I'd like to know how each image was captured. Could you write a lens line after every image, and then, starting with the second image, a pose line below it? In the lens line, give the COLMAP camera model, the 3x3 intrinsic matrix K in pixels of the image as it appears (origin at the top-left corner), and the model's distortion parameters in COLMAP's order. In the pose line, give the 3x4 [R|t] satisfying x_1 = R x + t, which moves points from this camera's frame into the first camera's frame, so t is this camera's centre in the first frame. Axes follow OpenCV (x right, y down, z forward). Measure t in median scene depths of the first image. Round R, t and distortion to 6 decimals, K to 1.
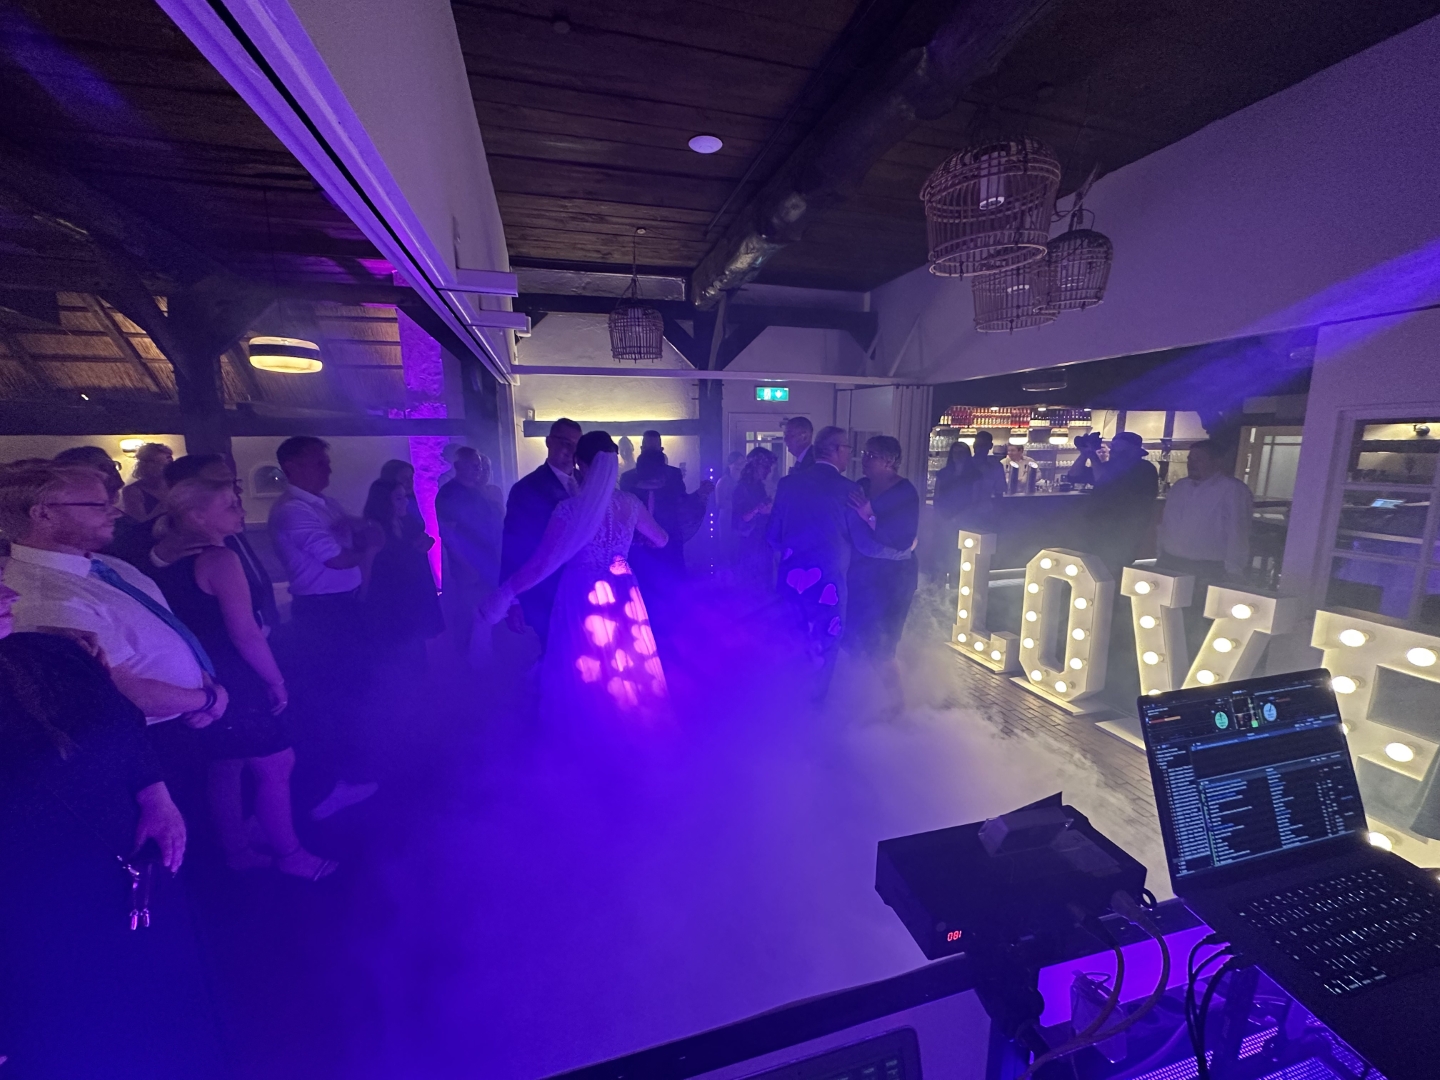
lens RADIAL K [[574.5, 0, 719.2], [0, 574.5, 544.9], [0, 0, 1]] dist [-0.002266, 0.000591]
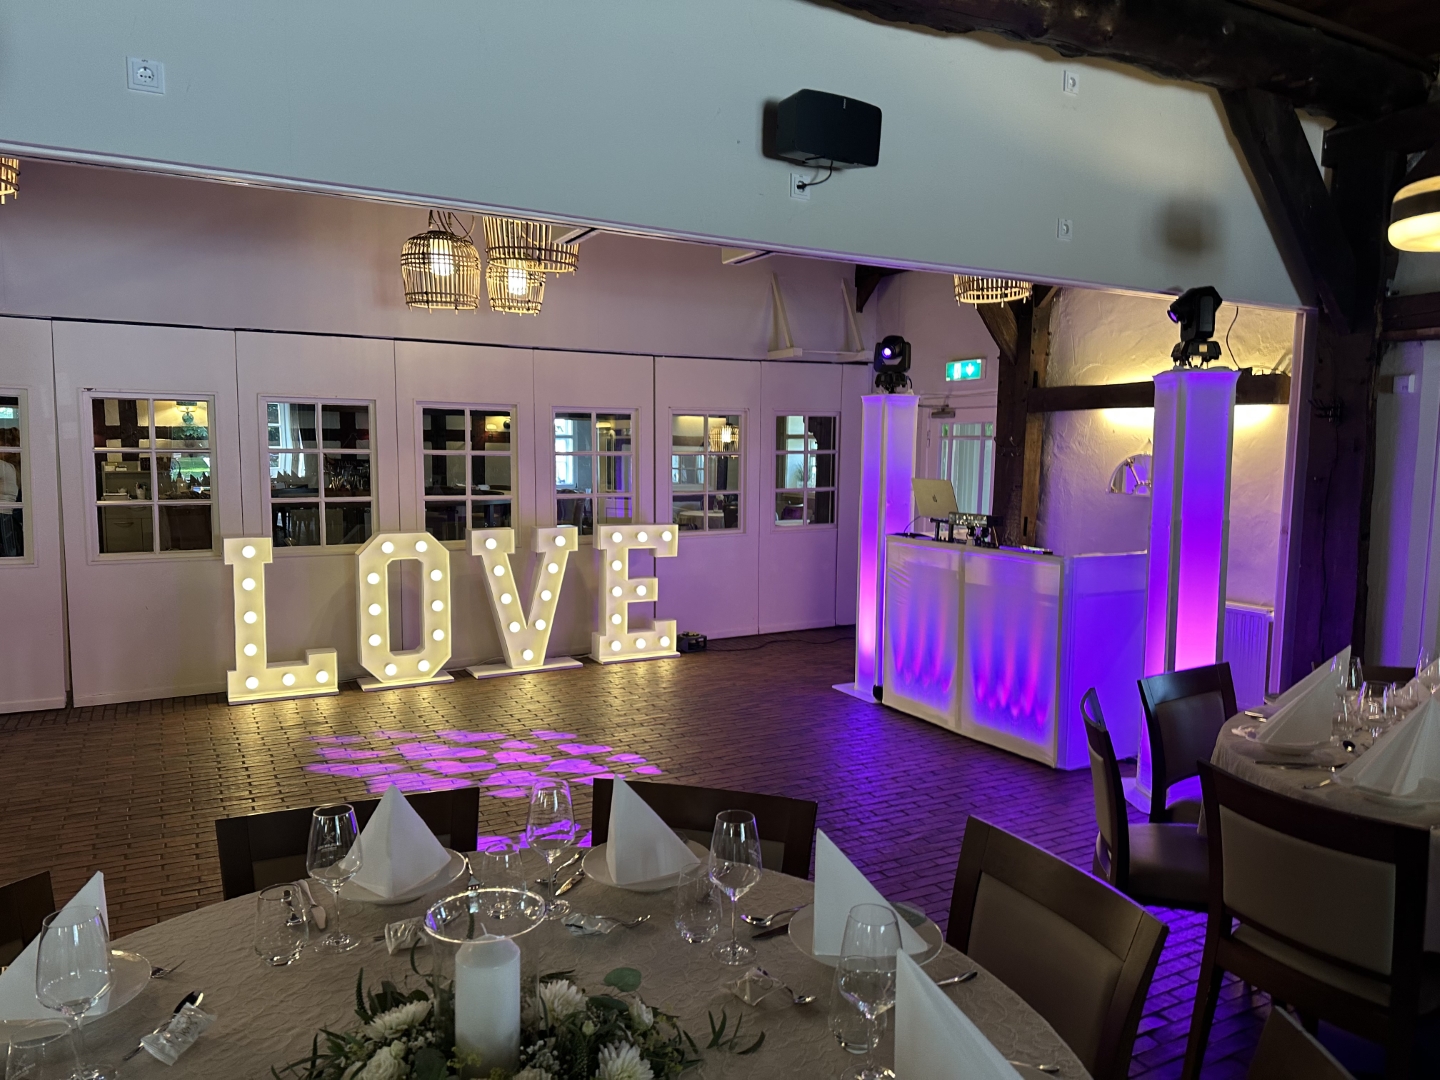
lens RADIAL K [[1018.9, 0, 753.2], [0, 1018.9, 536.4], [0, 0, 1]] dist [0.032800, -0.035773]
pose [[-0.261017, -0.085872, 0.961507, -1.040249], [0.160788, 0.978255, 0.131016, -0.094791], [-0.951849, 0.188797, -0.241534, 0.706875]]
